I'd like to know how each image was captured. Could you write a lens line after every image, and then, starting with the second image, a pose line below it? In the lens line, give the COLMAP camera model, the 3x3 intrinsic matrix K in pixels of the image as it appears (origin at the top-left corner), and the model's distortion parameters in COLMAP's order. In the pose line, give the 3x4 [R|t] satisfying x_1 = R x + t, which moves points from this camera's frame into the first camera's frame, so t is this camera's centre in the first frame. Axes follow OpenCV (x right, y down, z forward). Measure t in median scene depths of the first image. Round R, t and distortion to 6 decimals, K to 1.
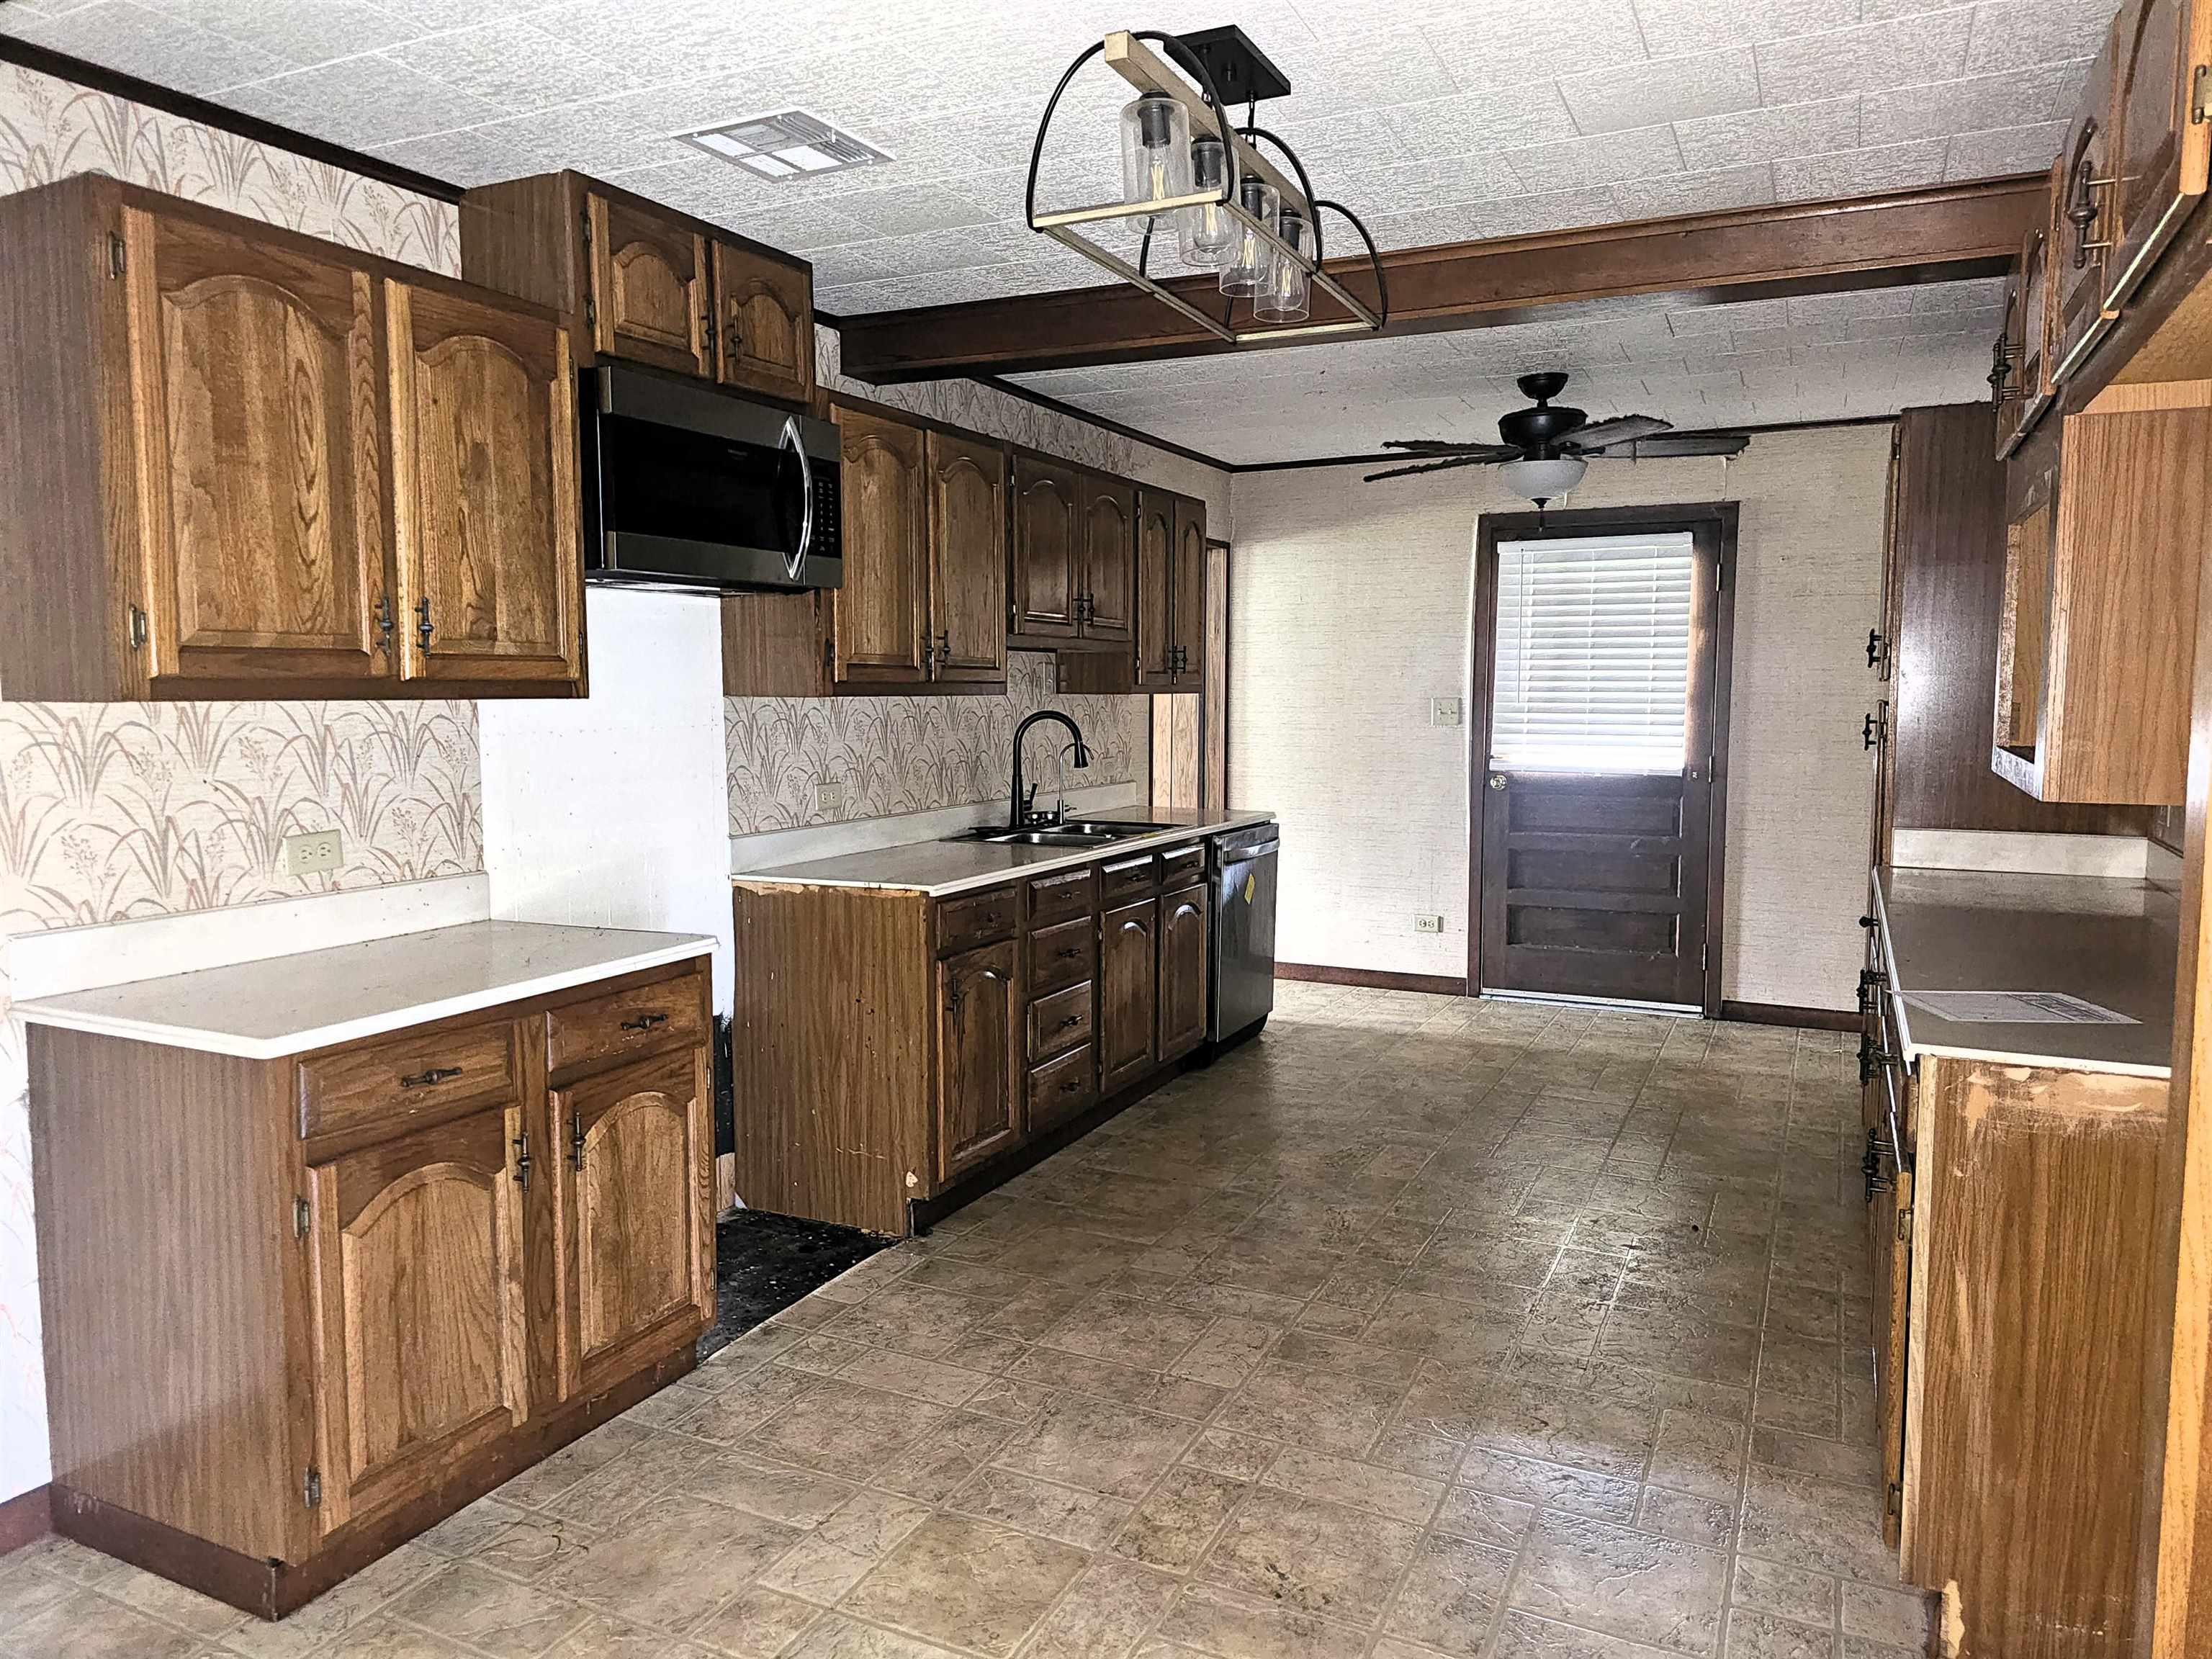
lens RADIAL K [[1484.6, 0, 1102.8], [0, 1484.6, 827.3], [0, 0, 1]] dist [0.010255, -0.002193]
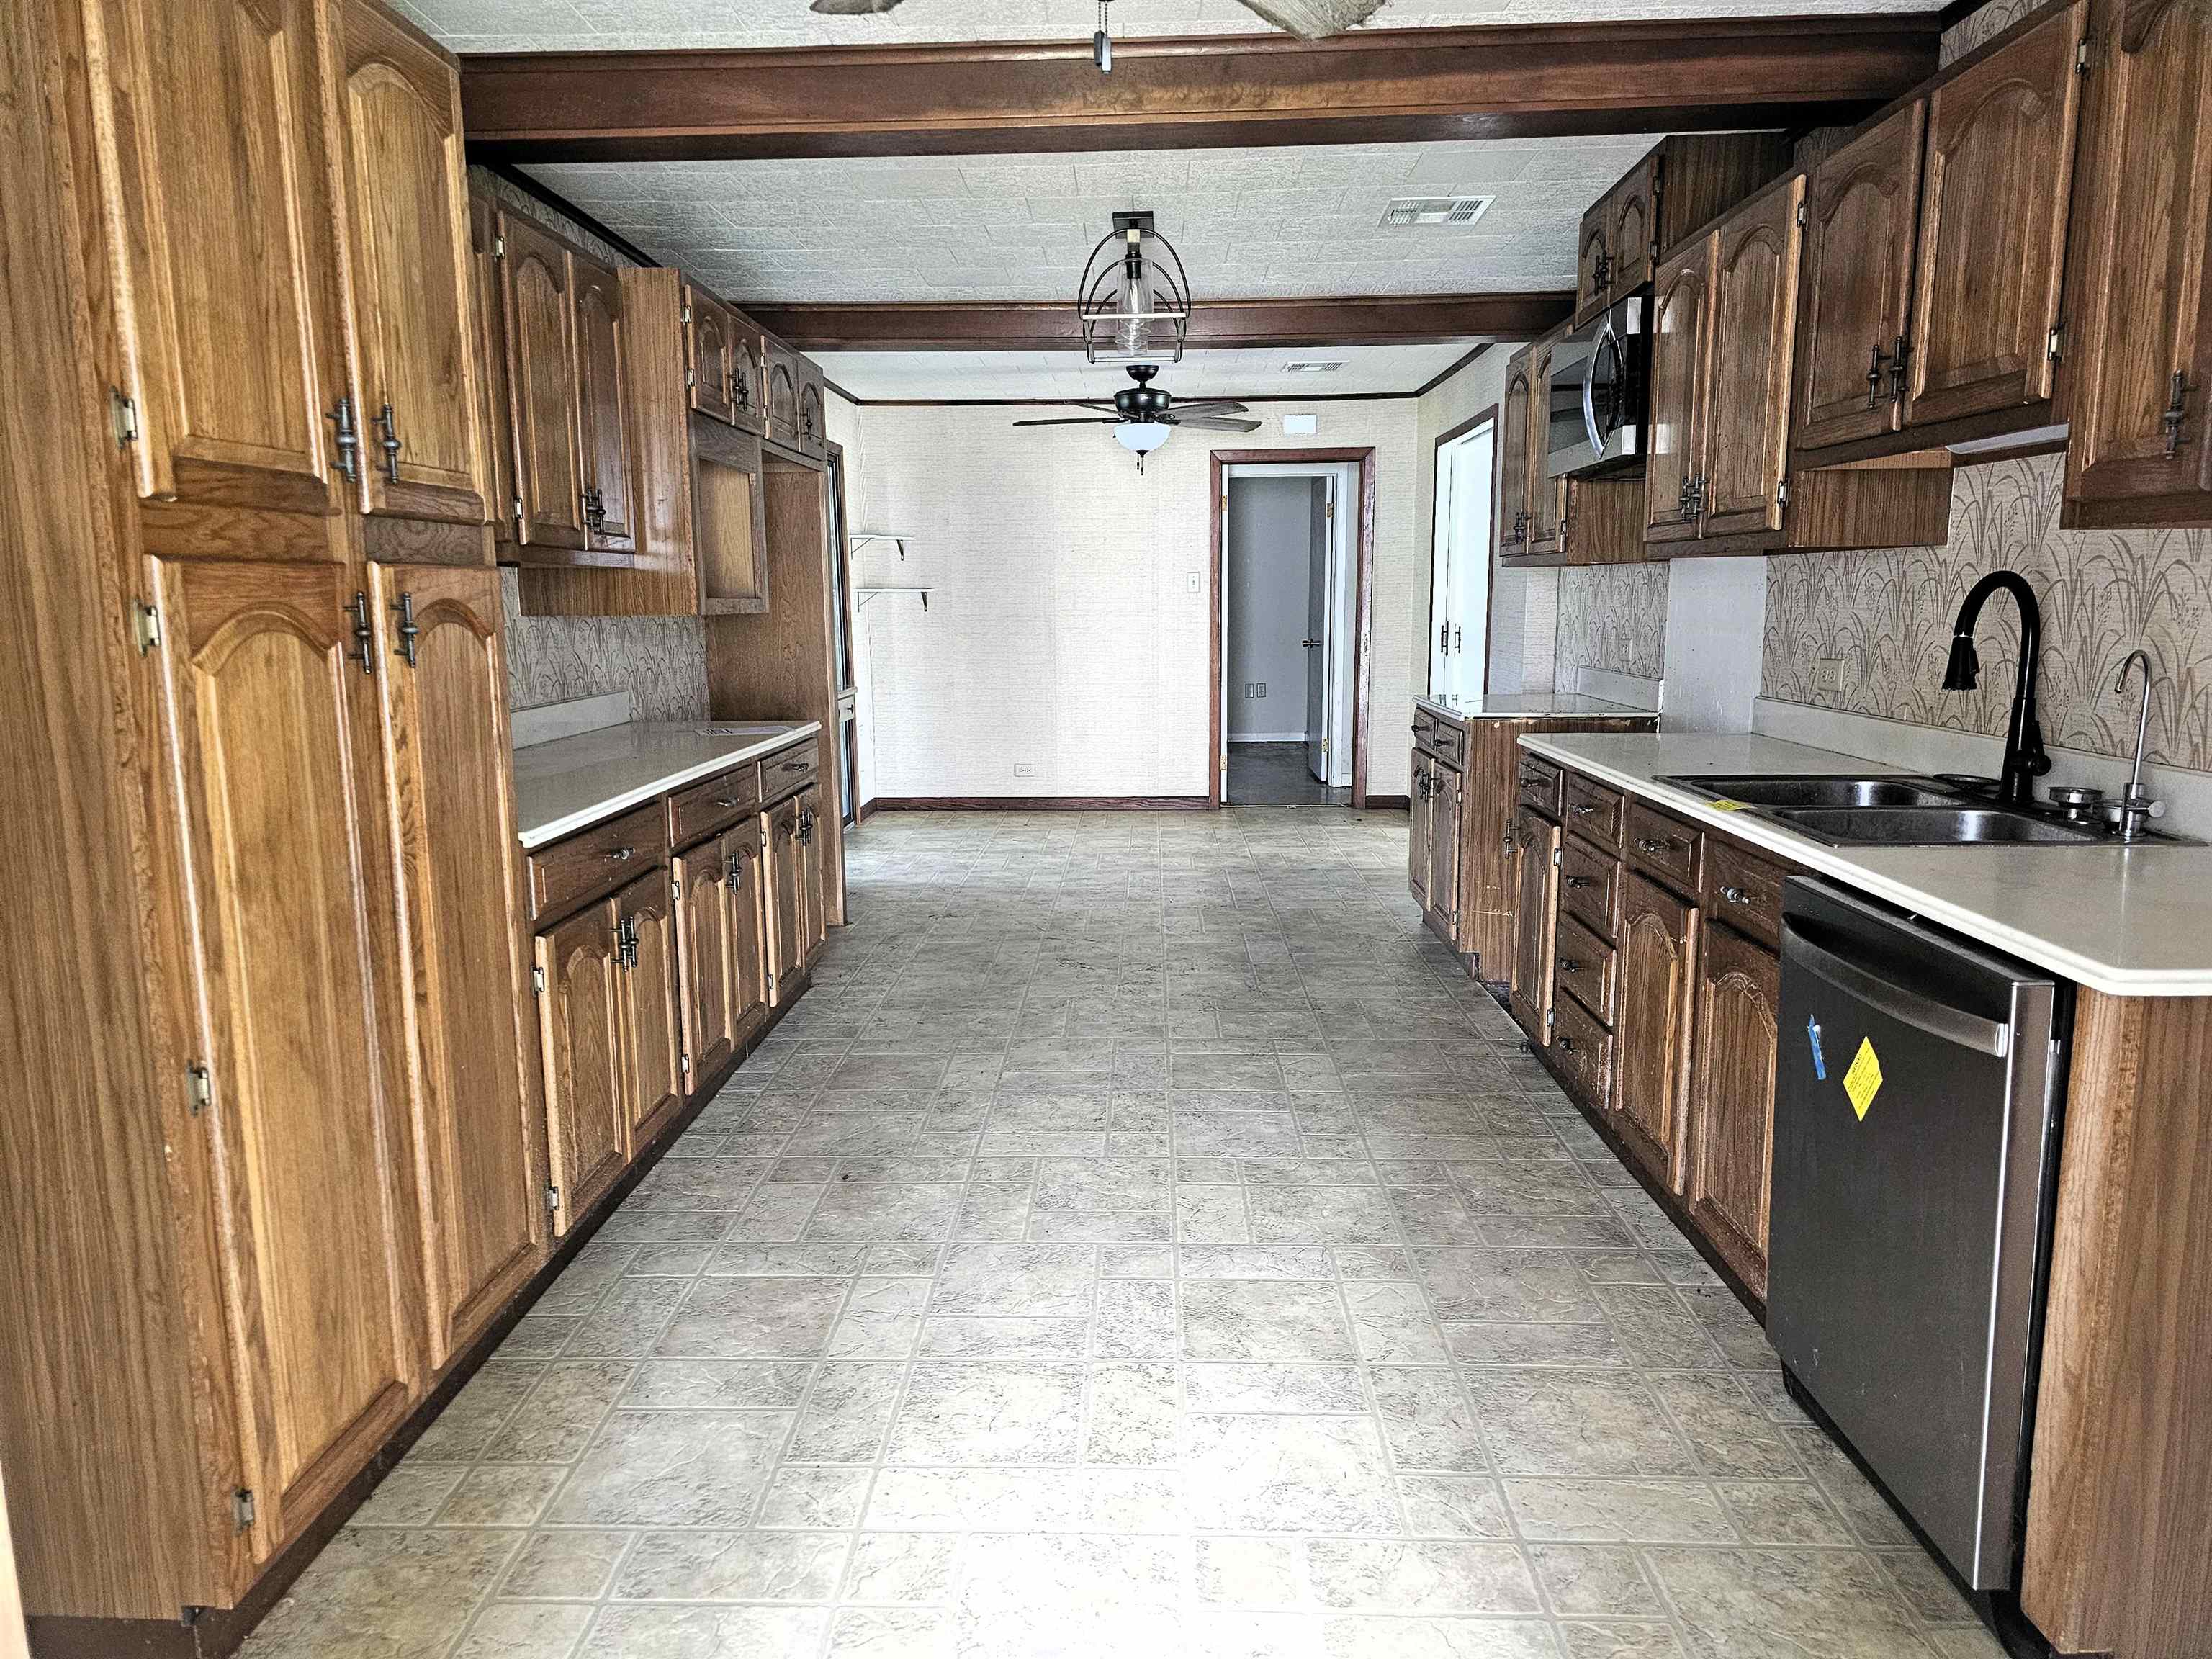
lens RADIAL K [[1484.6, 0, 1102.4], [0, 1484.6, 832.4], [0, 0, 1]] dist [0.010255, -0.002193]
pose [[-0.914093, 0.077117, -0.398103, 0.509413], [-0.022546, 0.970566, 0.239777, -0.122048], [0.404877, 0.228154, -0.885449, 1.546280]]
